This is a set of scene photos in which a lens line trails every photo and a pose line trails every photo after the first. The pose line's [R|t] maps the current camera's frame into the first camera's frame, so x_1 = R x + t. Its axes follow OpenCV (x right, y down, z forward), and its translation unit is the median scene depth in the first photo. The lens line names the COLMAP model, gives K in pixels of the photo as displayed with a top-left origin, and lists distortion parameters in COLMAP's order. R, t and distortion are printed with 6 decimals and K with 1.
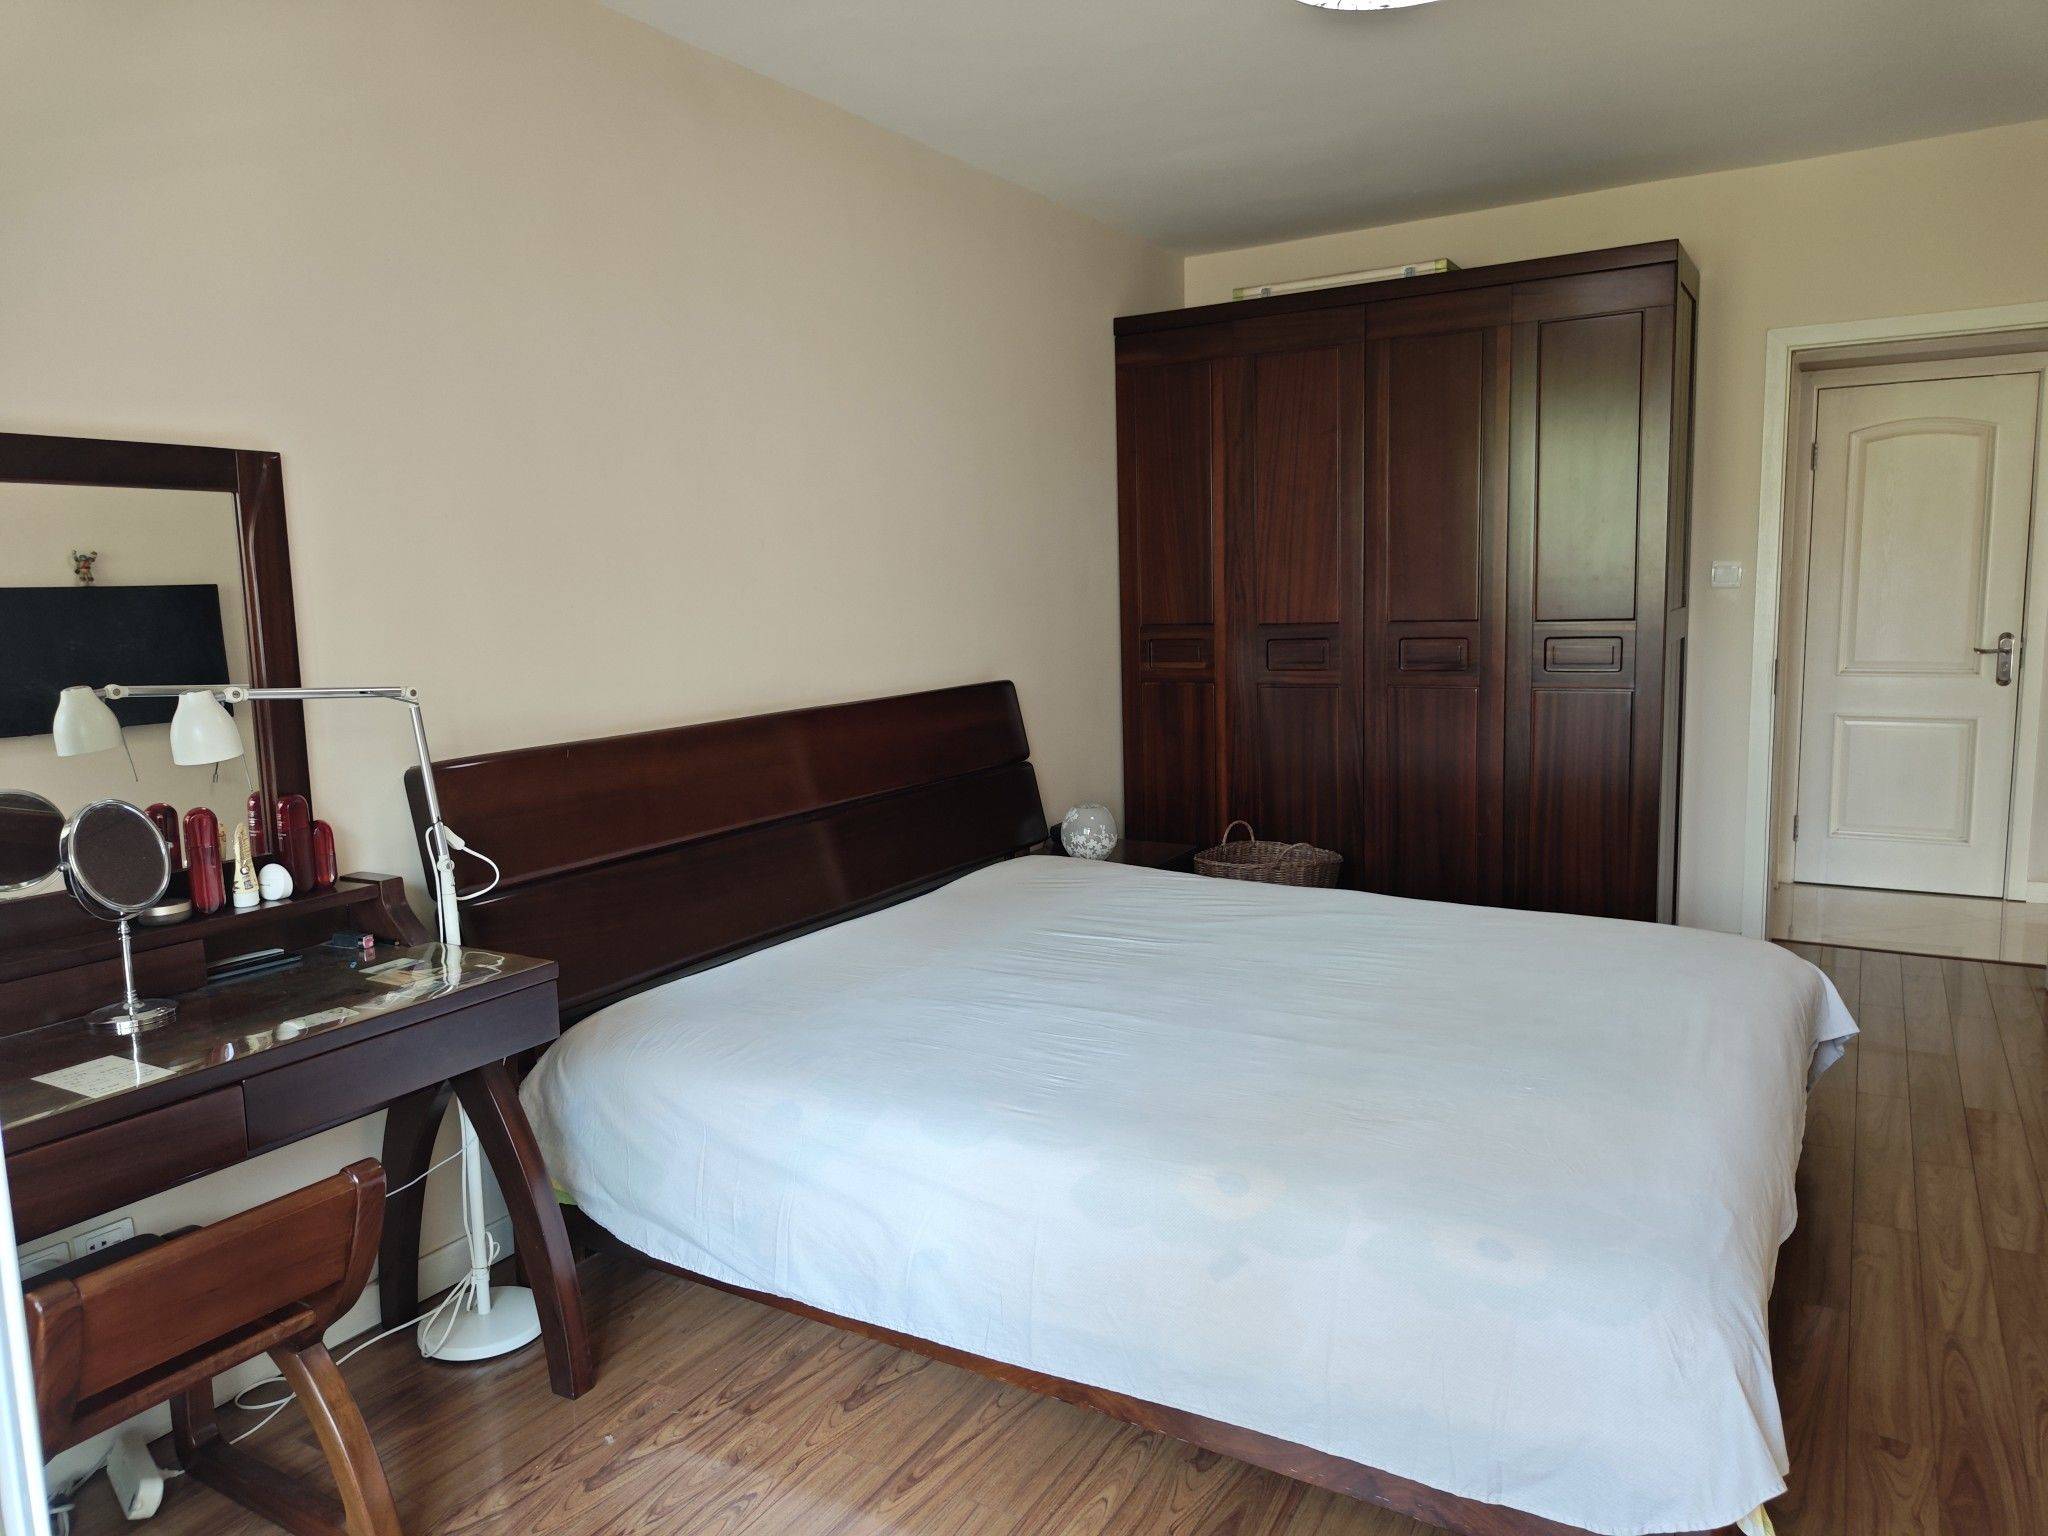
lens RADIAL K [[1396.3, 0, 1022.1], [0, 1396.3, 760.4], [0, 0, 1]] dist [0.035320, -0.030630]
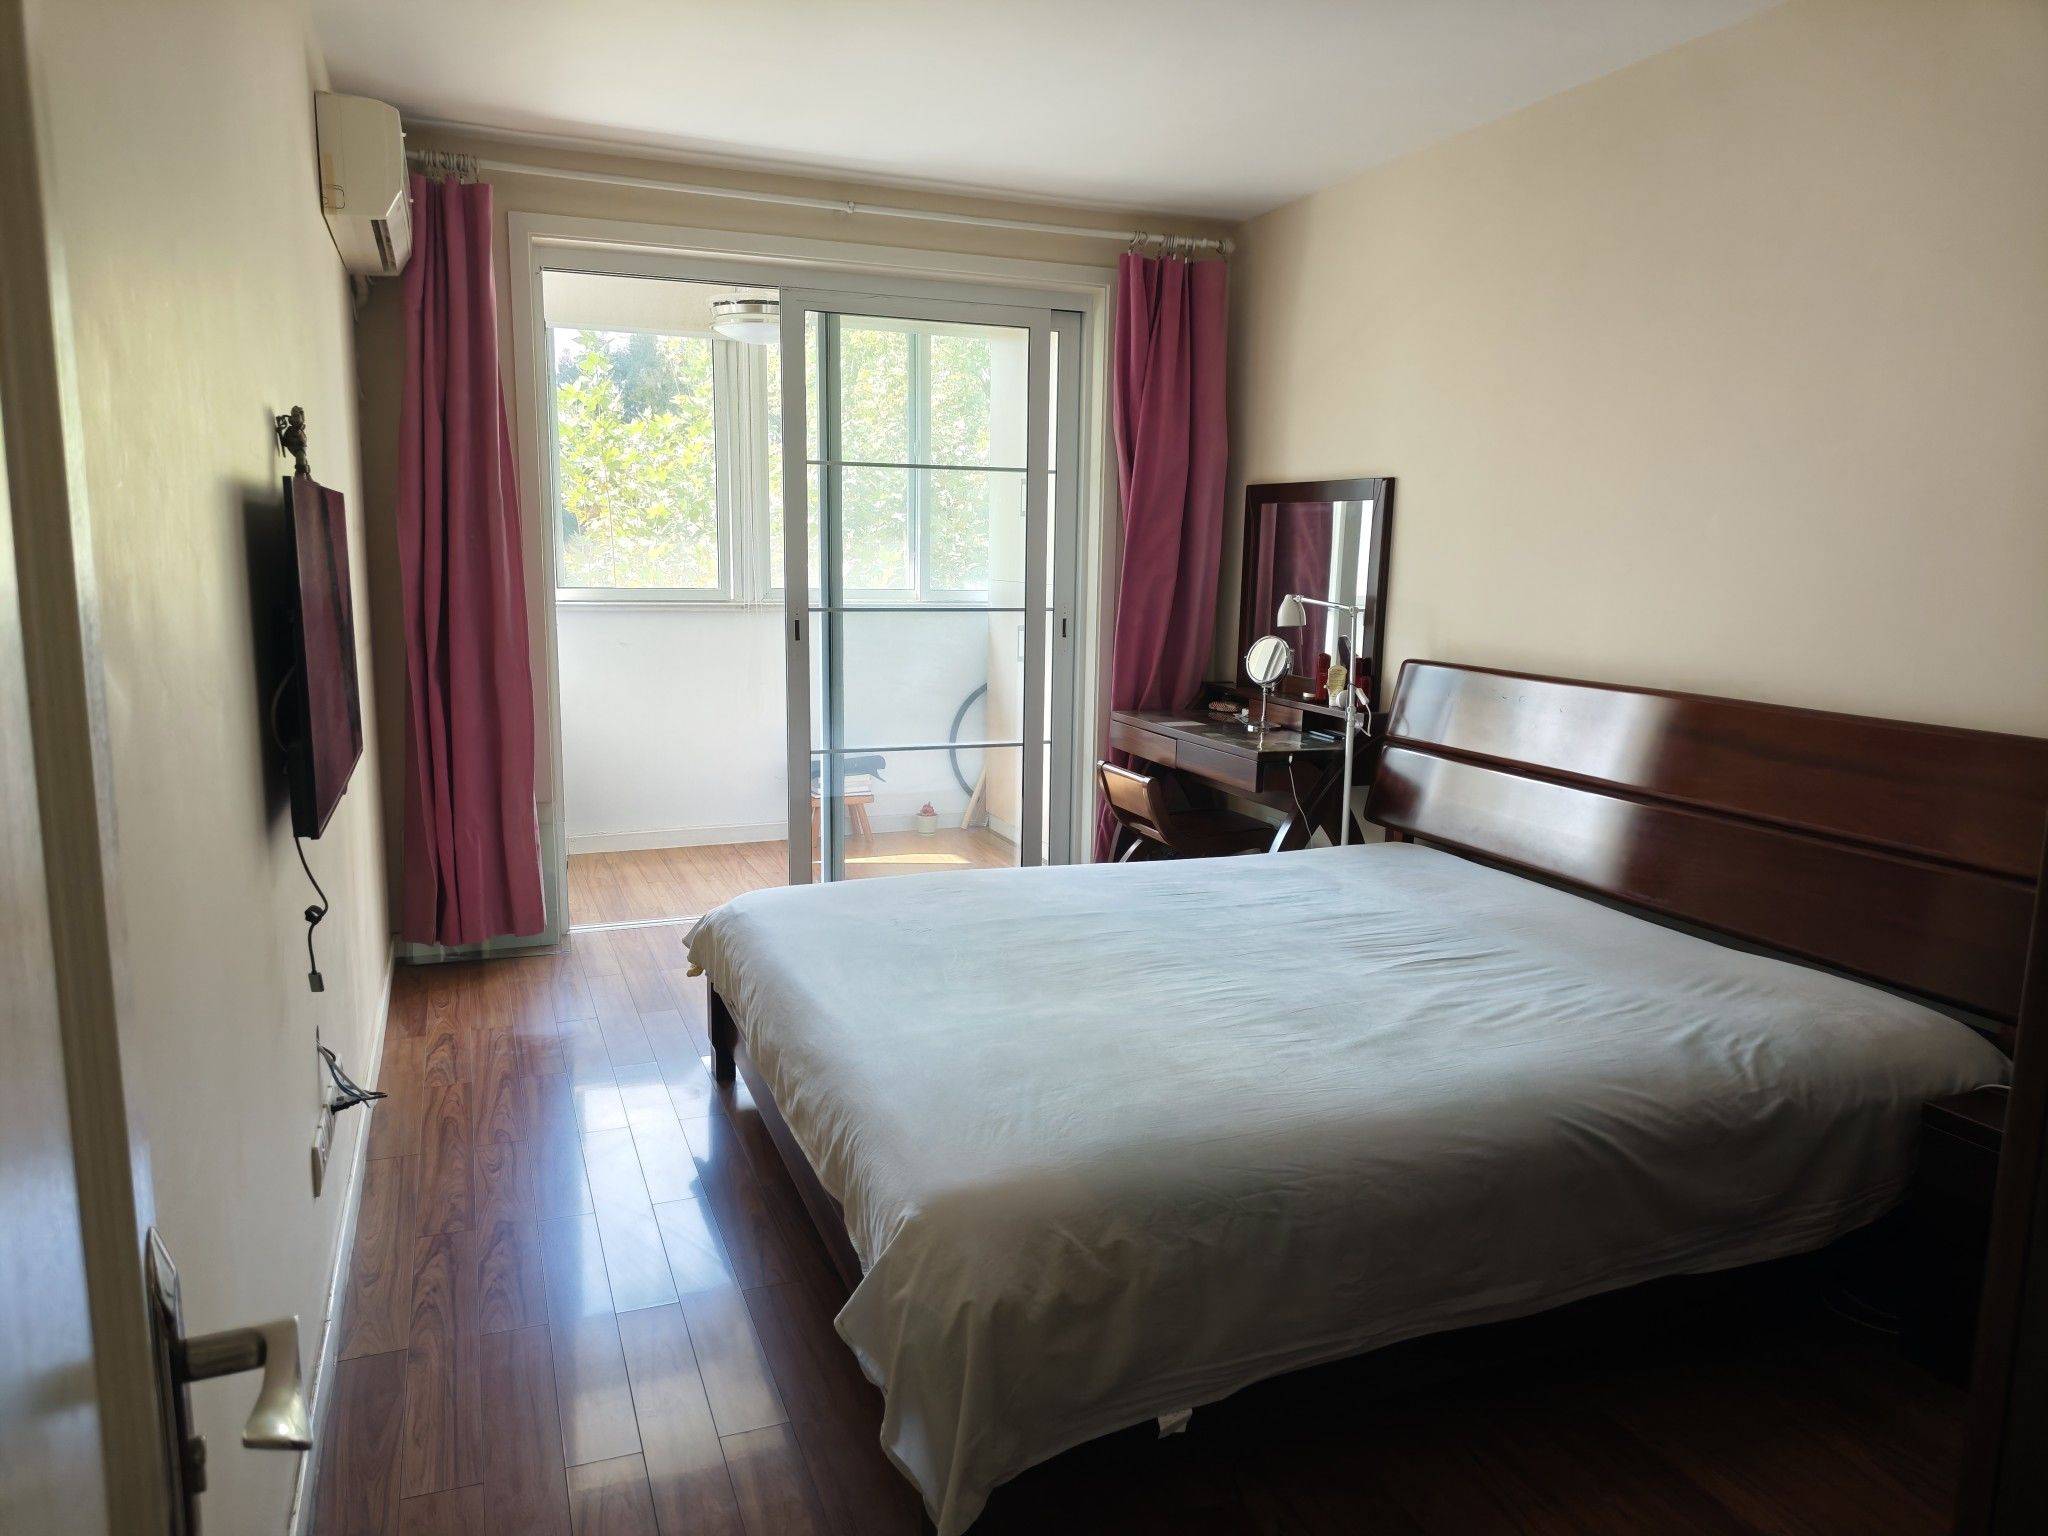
lens RADIAL K [[1396.3, 0, 1021.3], [0, 1396.3, 768.1], [0, 0, 1]] dist [0.035320, -0.030630]
pose [[-0.600970, 0.156152, -0.783869, 1.124688], [-0.093478, 0.960268, 0.262959, -0.255213], [0.793786, 0.231305, -0.562496, 1.525906]]
